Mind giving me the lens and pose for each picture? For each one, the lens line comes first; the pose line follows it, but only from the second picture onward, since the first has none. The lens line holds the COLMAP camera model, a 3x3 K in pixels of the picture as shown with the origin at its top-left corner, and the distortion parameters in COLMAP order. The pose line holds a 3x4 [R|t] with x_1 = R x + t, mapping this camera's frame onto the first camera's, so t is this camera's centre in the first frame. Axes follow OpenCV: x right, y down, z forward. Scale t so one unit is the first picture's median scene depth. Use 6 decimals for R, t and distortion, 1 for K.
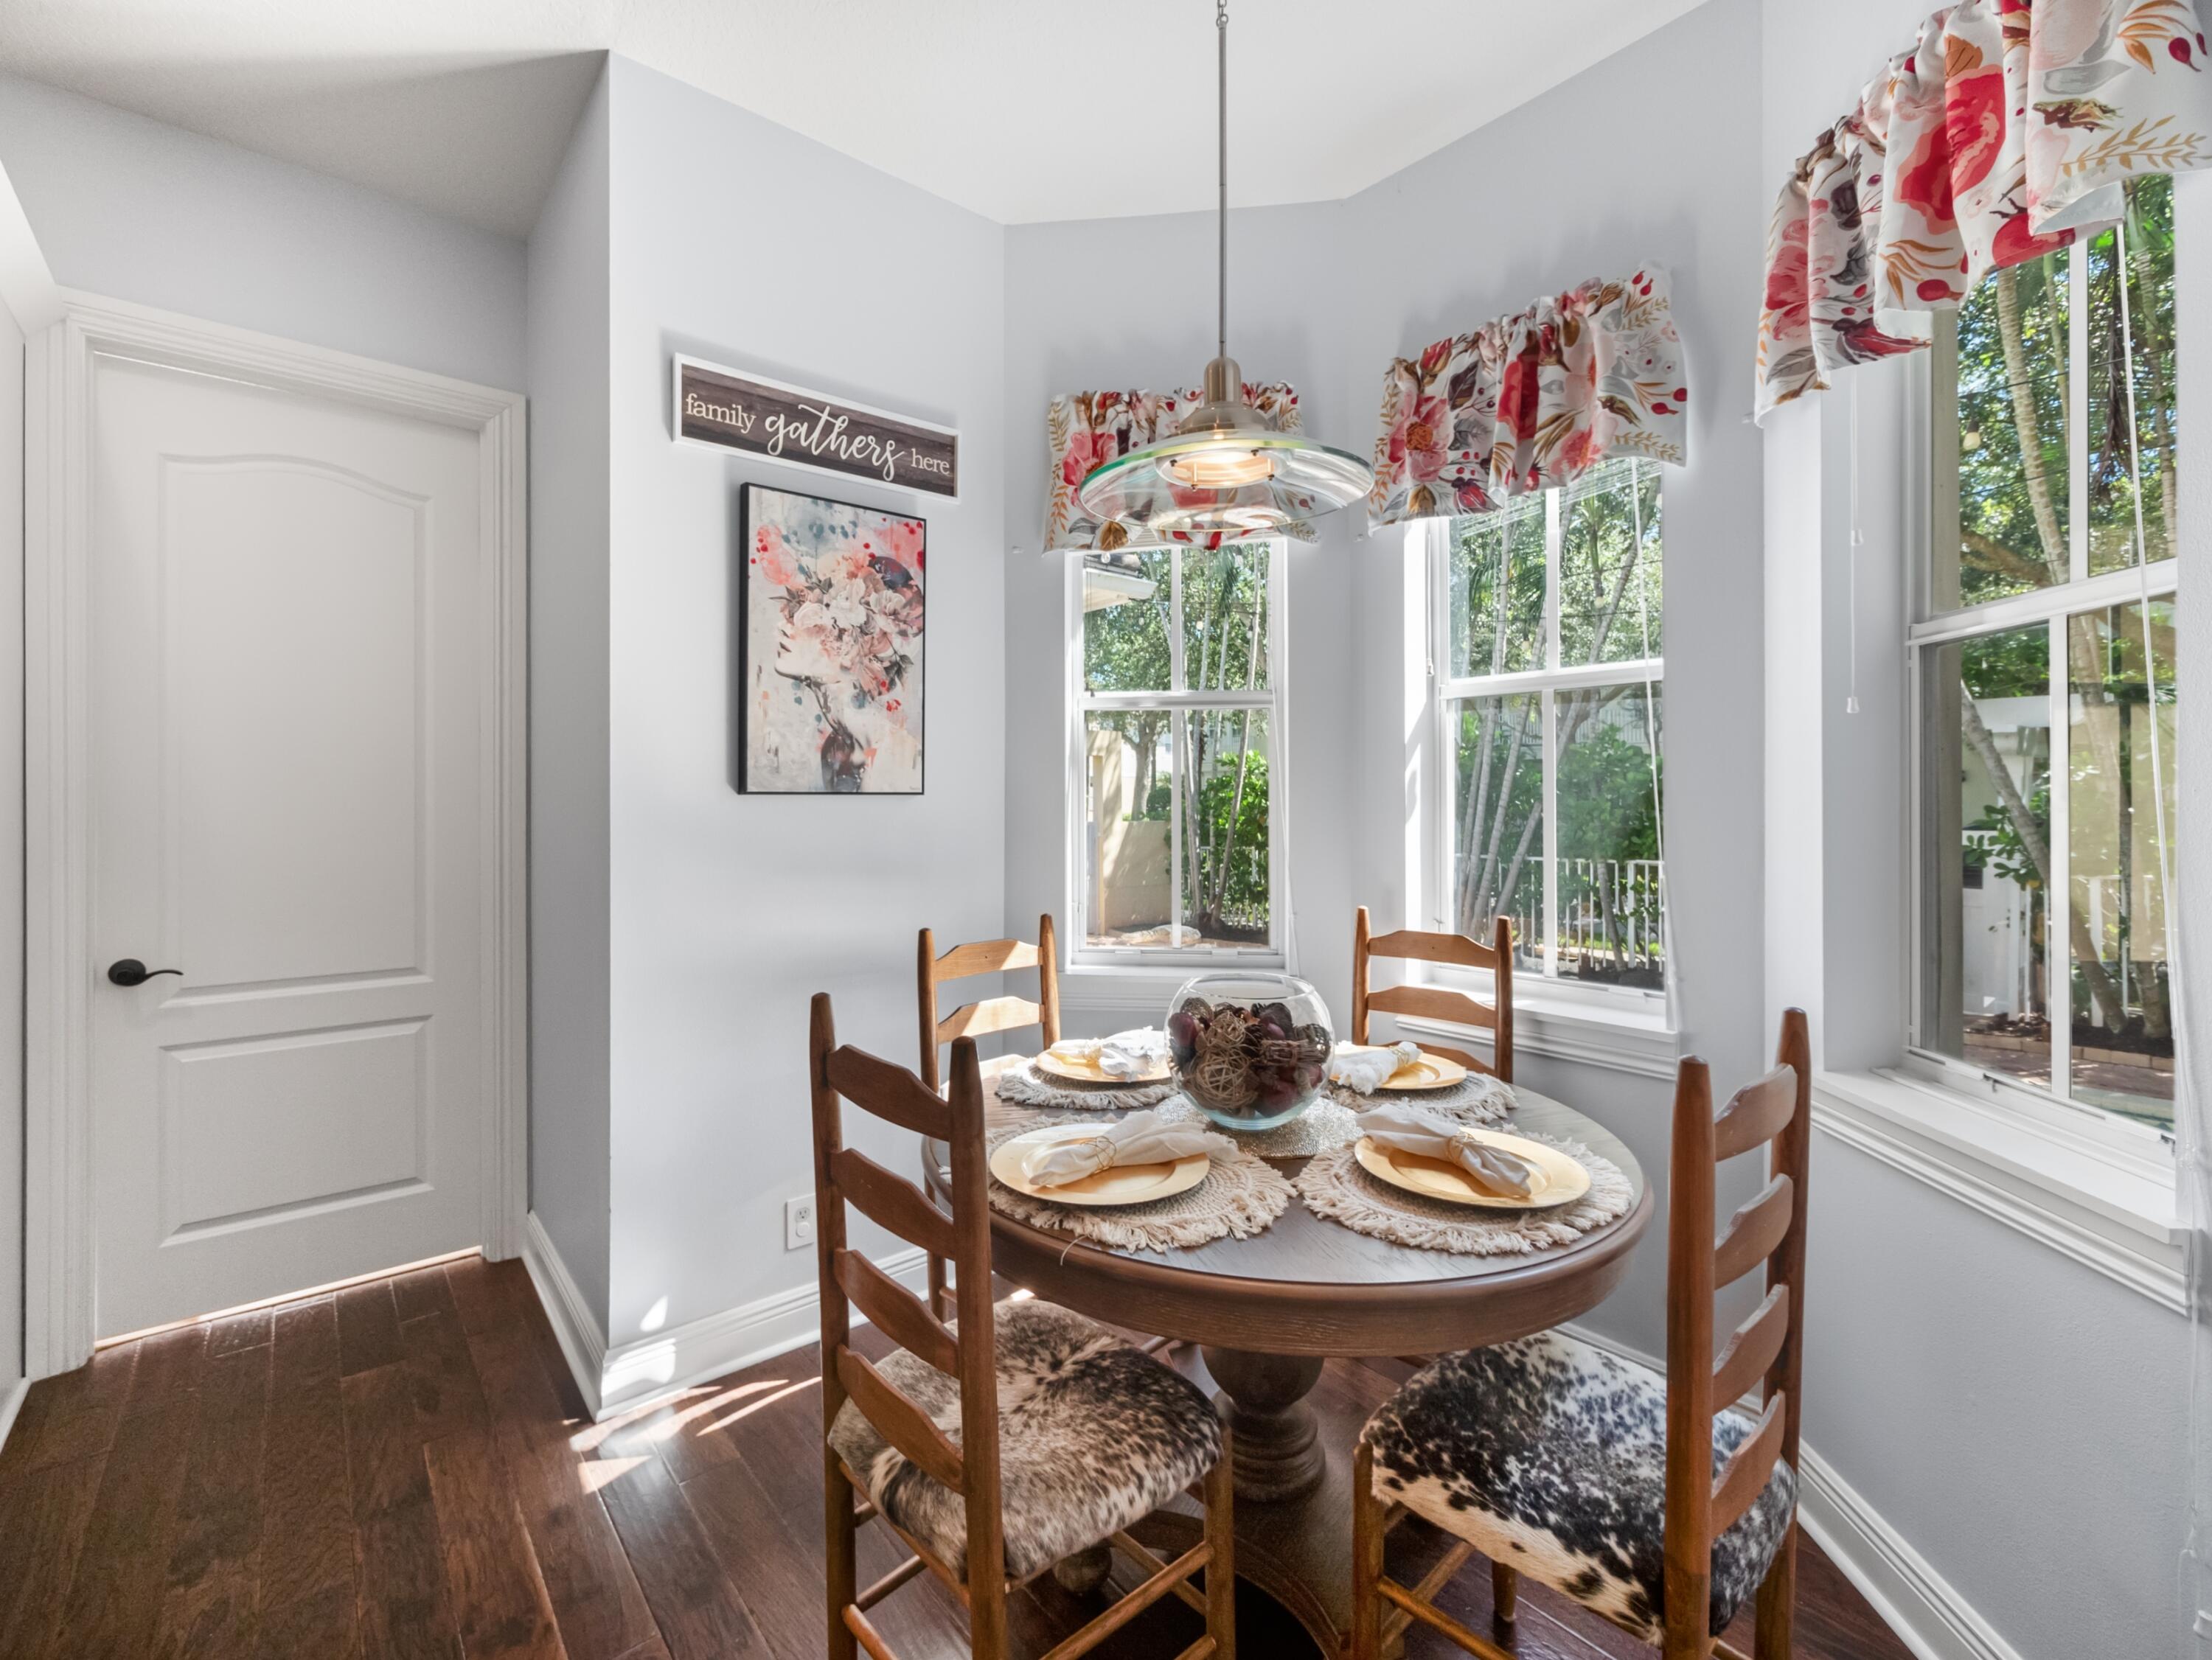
lens RADIAL K [[962.8, 0, 1099.6], [0, 962.8, 805.5], [0, 0, 1]] dist [-0.003850, 0.000003]
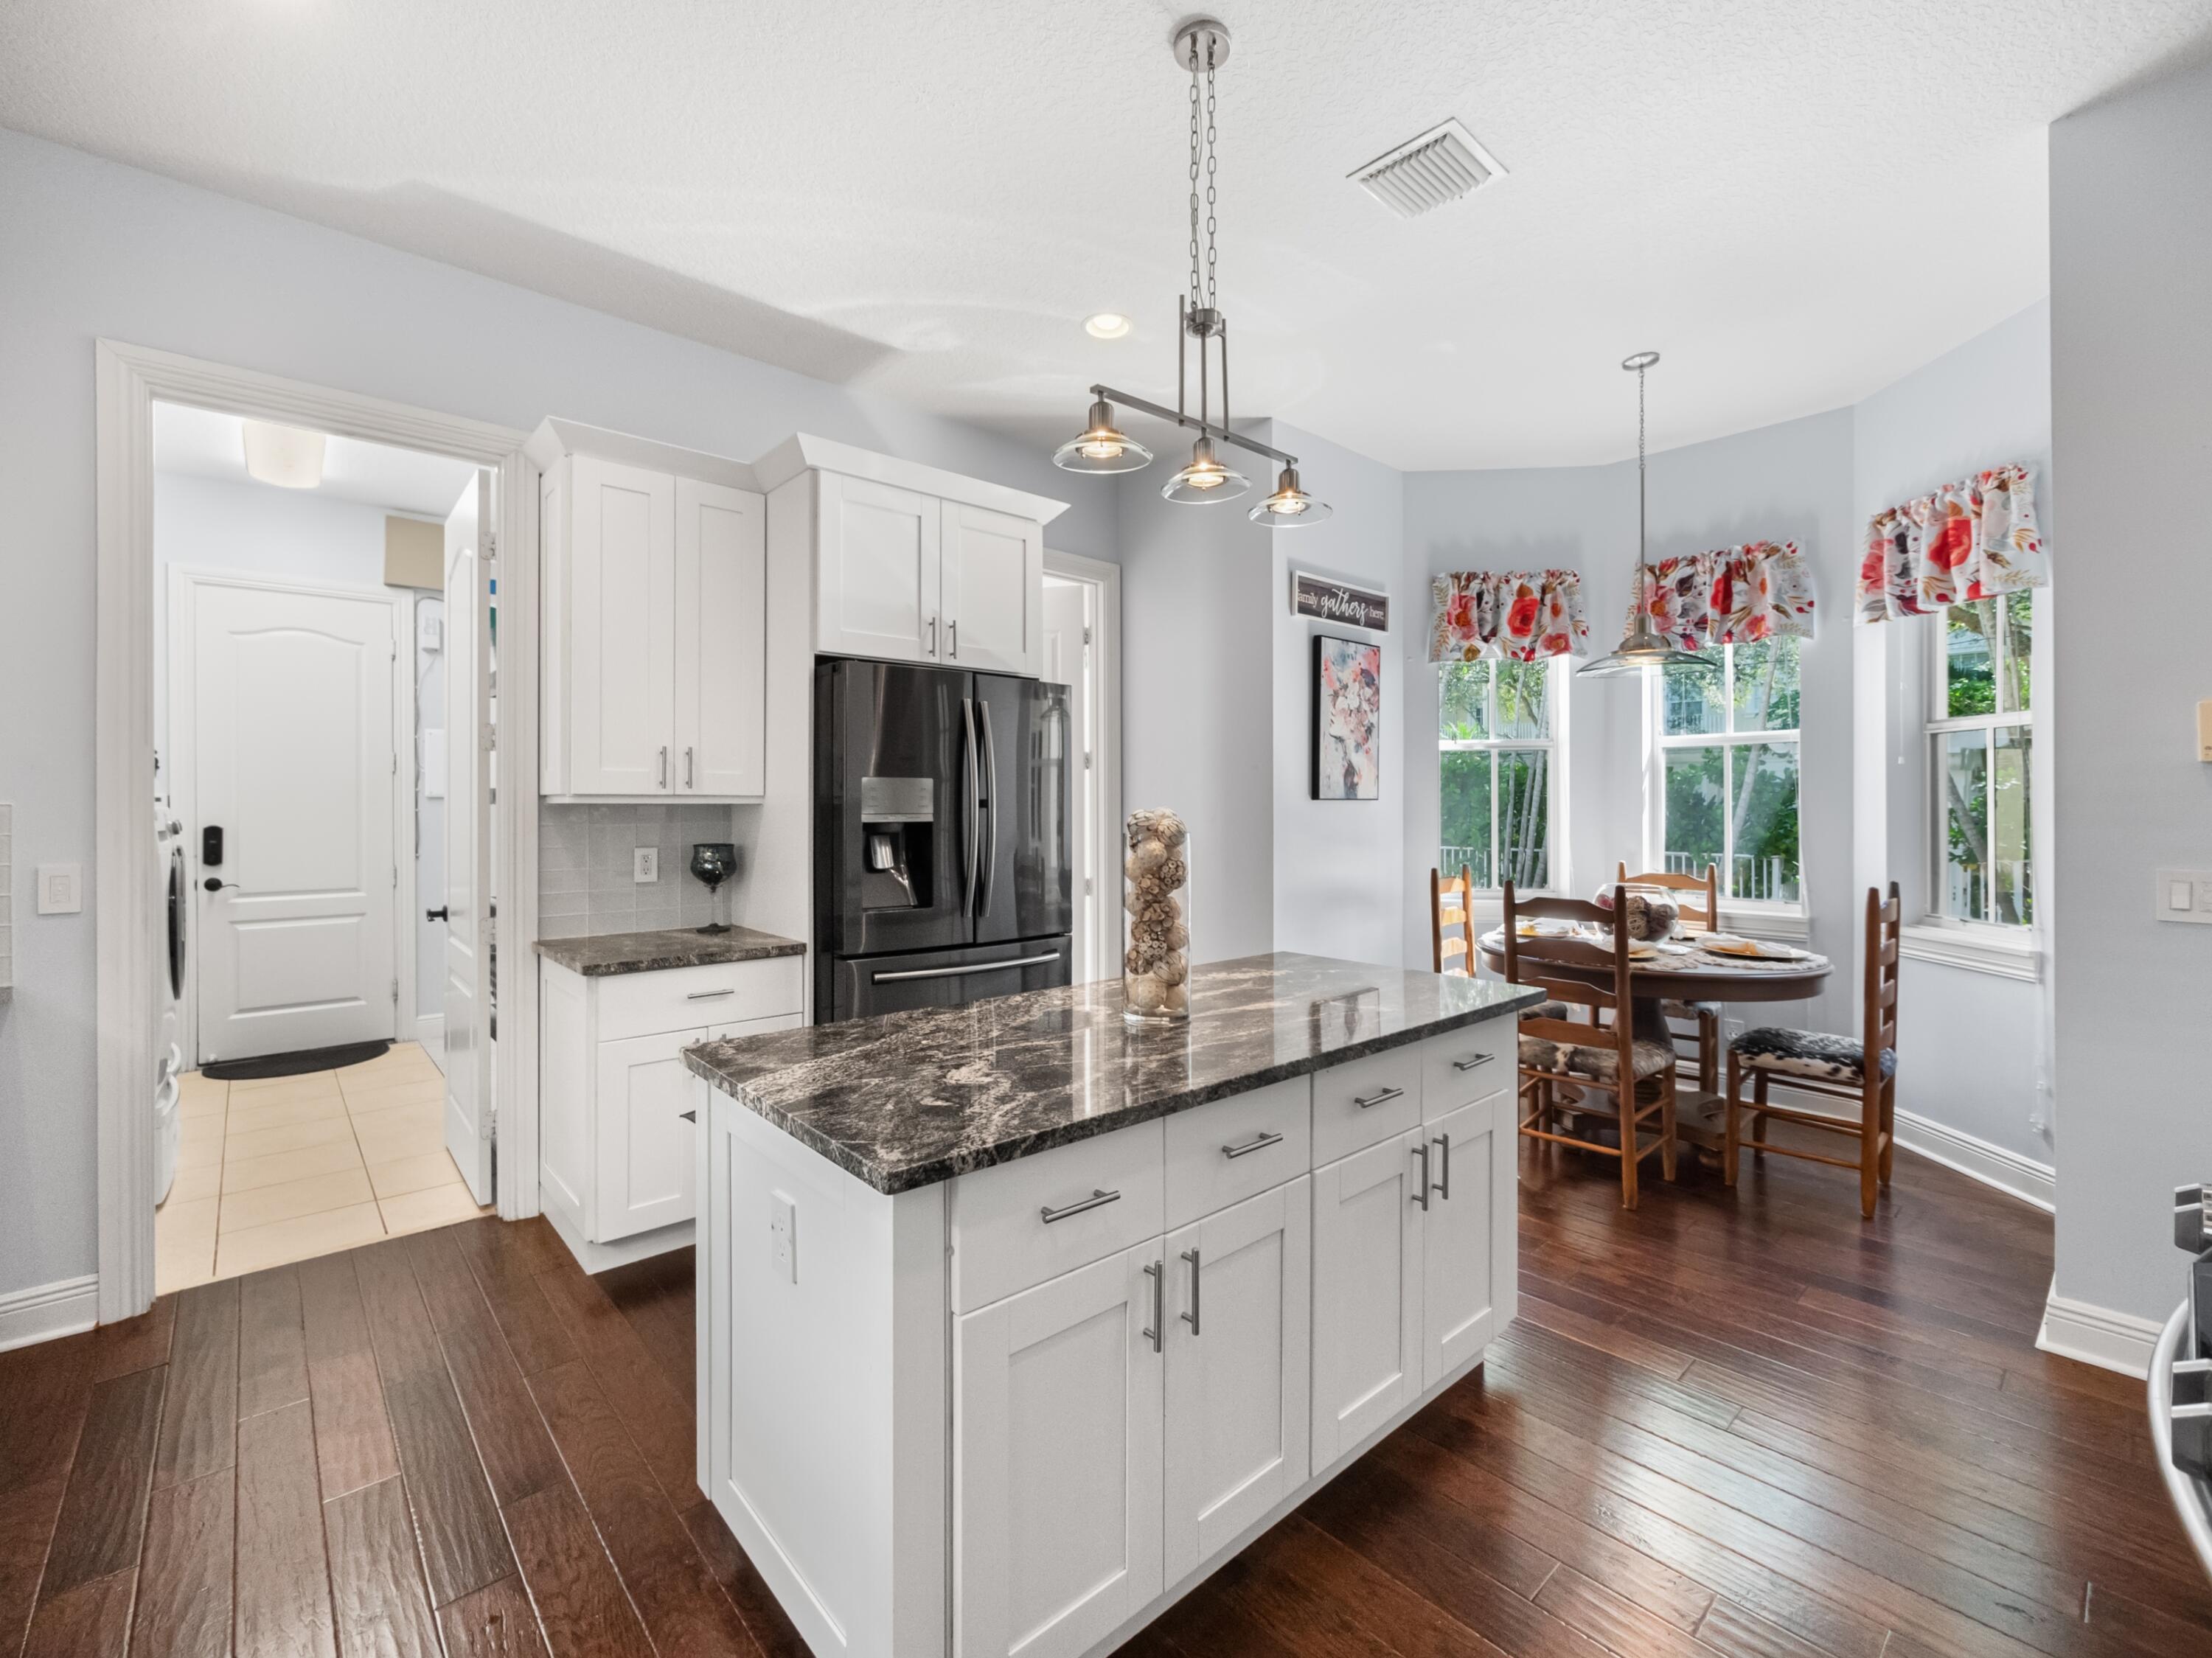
lens RADIAL K [[962.0, 0, 1112.6], [0, 962.0, 809.8], [0, 0, 1]] dist [0.009145, 0.000053]
pose [[0.998821, -0.000613, 0.048544, -0.846529], [0.000632, 1.000000, -0.000360, 0.007905], [-0.048544, 0.000390, 0.998821, -0.848447]]
